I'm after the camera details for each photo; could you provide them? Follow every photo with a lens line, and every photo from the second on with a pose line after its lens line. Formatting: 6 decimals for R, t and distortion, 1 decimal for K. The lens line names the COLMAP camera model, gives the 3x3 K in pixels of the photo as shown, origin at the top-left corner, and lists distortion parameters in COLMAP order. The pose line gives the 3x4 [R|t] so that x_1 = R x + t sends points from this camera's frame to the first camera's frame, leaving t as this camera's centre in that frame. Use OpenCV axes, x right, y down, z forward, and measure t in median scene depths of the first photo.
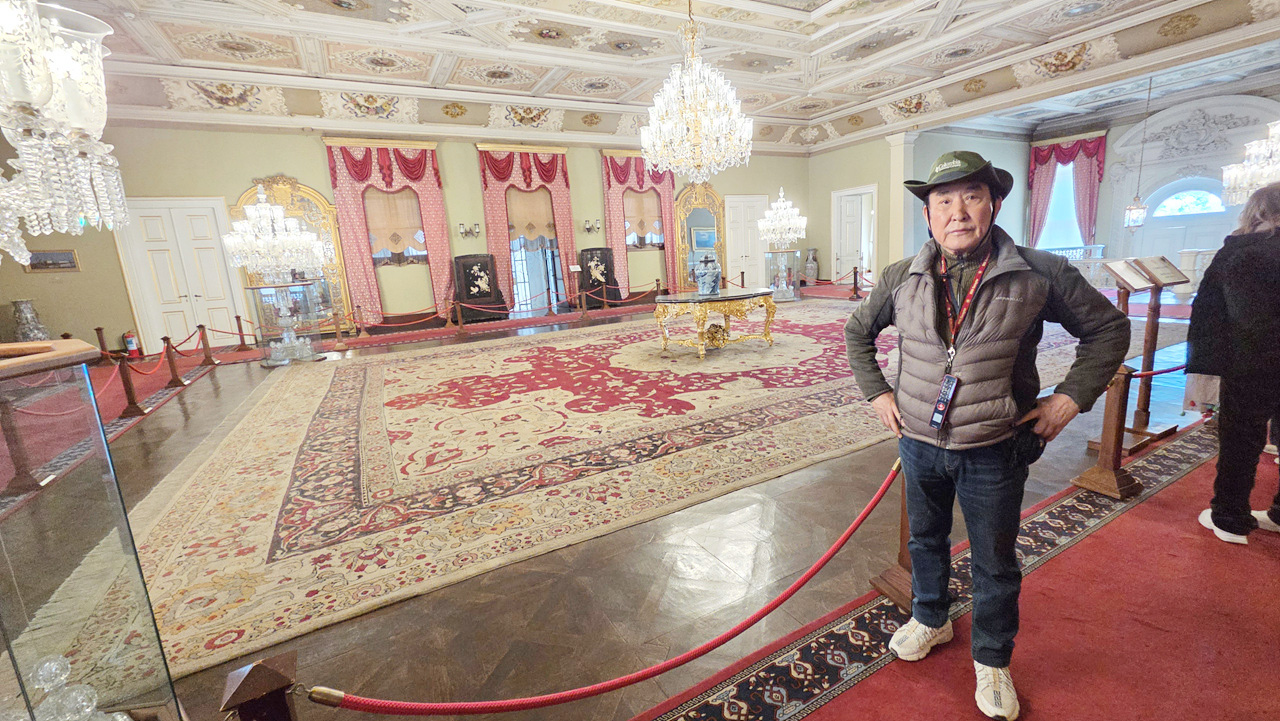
lens RADIAL K [[542.7, 0, 661.3], [0, 542.7, 366.1], [0, 0, 1]] dist [-0.006582, 0.003746]
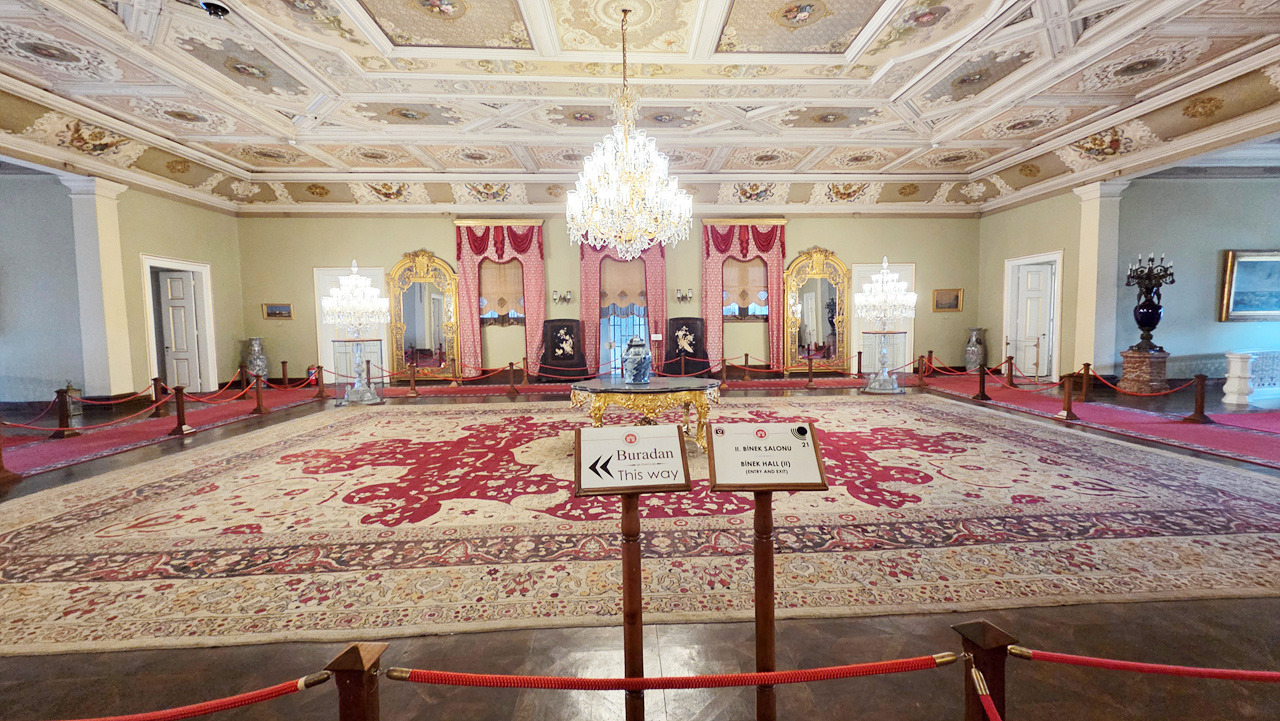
lens RADIAL K [[542.7, 0, 601.3], [0, 542.7, 354.2], [0, 0, 1]] dist [-0.006582, 0.003746]
pose [[0.889904, 0.072501, -0.450349, 0.320800], [-0.132705, 0.985733, -0.103538, -0.061481], [0.436417, 0.151902, 0.886829, 0.161728]]
